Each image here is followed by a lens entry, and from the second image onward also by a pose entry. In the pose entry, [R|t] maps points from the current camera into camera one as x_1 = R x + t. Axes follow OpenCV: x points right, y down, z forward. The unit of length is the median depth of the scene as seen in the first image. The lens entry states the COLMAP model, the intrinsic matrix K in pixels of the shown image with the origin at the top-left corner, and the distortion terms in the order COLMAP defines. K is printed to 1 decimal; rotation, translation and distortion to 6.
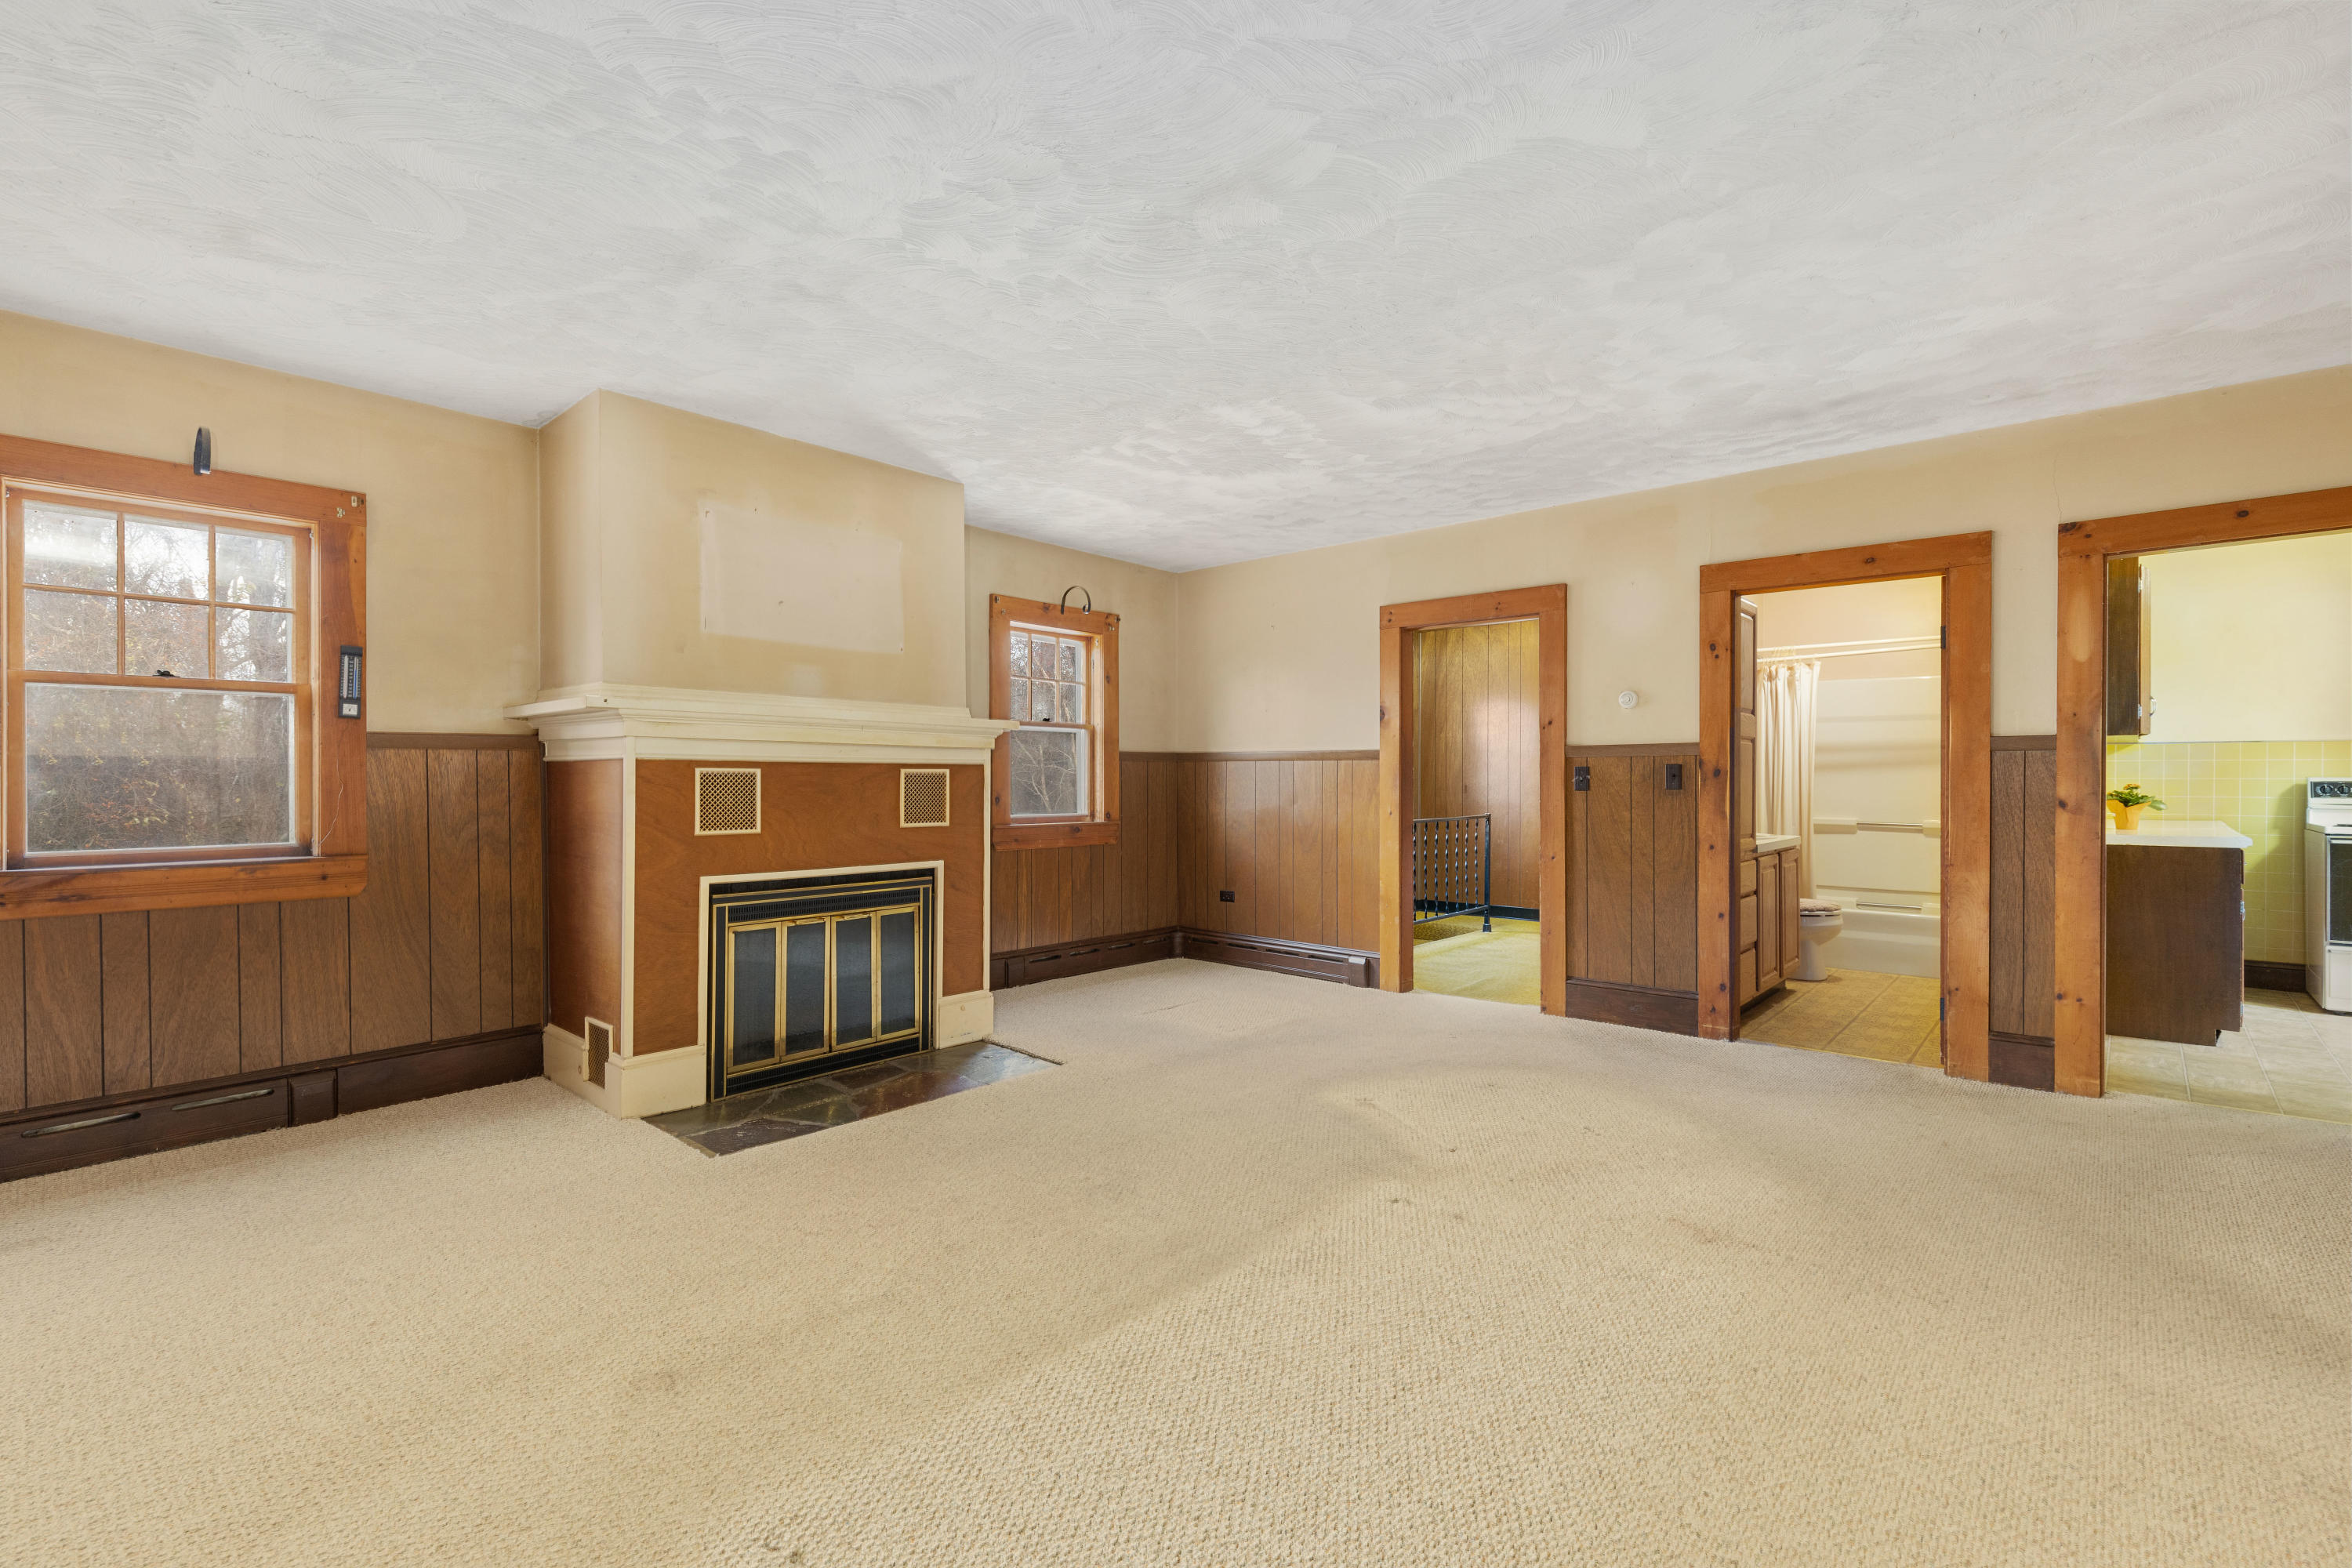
lens RADIAL K [[1070.5, 0, 1176.5], [0, 1070.5, 791.1], [0, 0, 1]] dist [-0.000970, 0.000744]
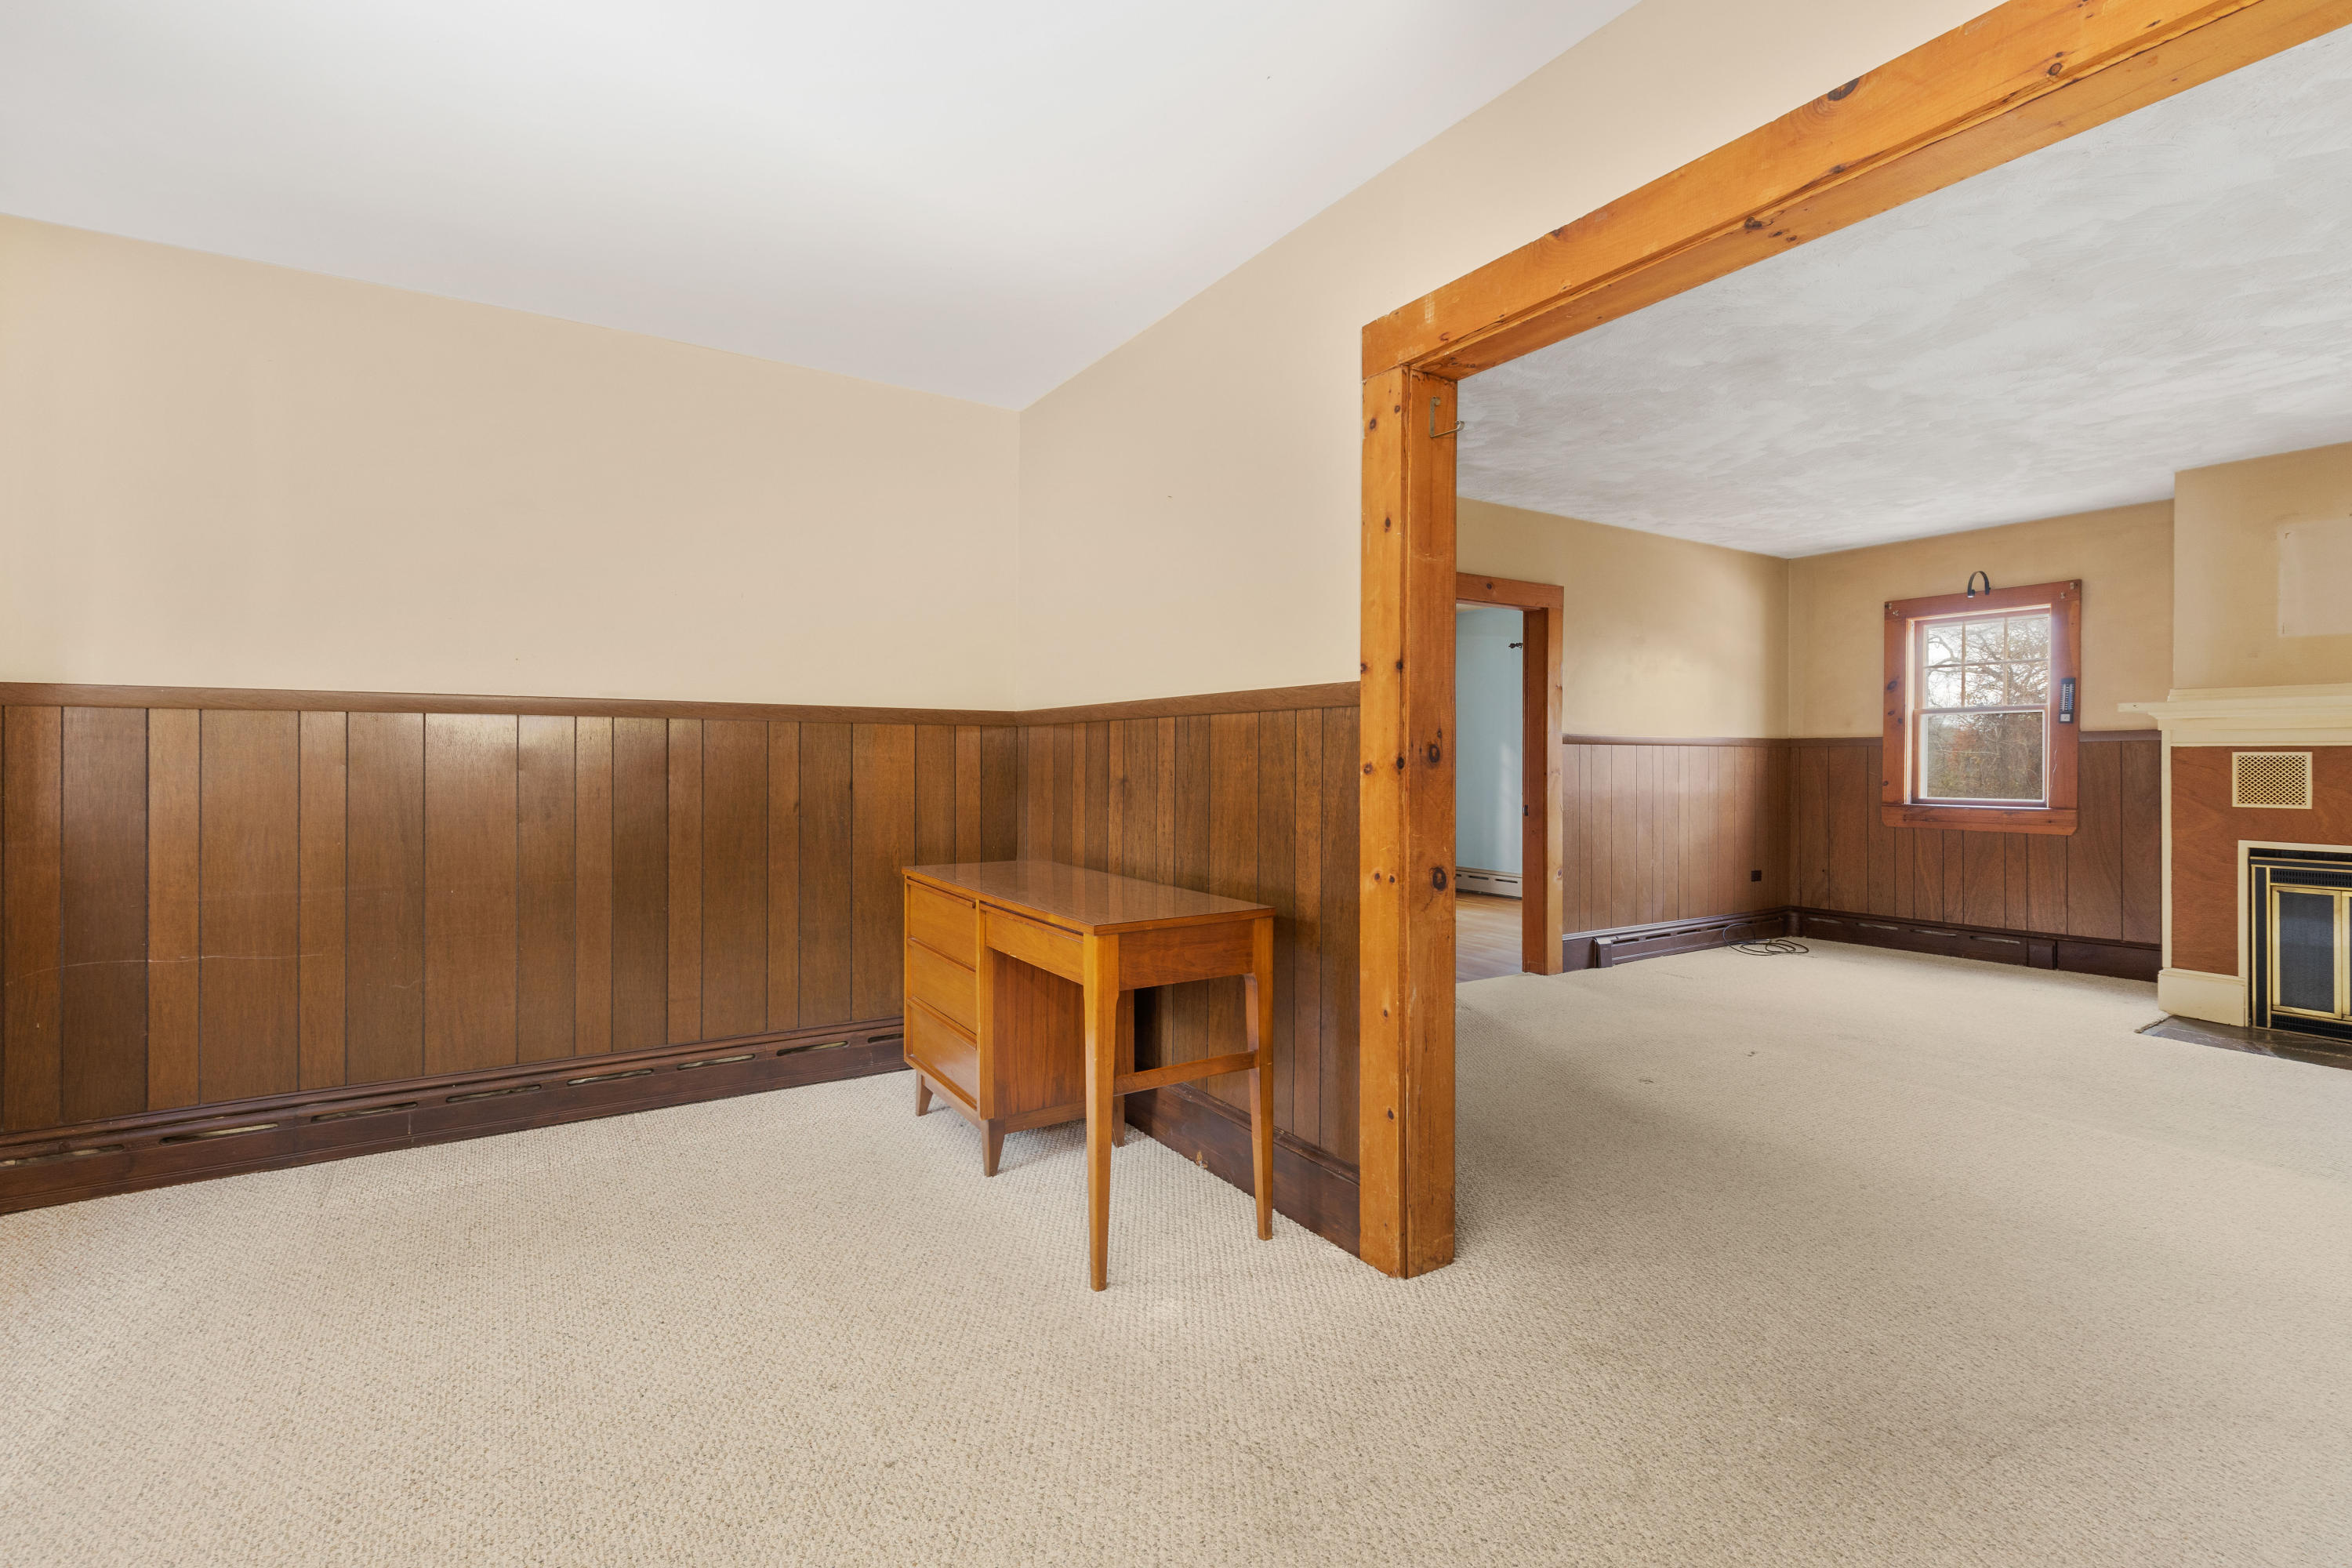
lens RADIAL K [[1070.5, 0, 1178.6], [0, 1070.5, 770.6], [0, 0, 1]] dist [-0.000970, 0.000744]
pose [[-0.284477, 0.007949, -0.958650, 1.090948], [-0.007830, 0.999913, 0.010615, -0.004026], [0.958651, 0.010526, -0.284390, 0.178040]]
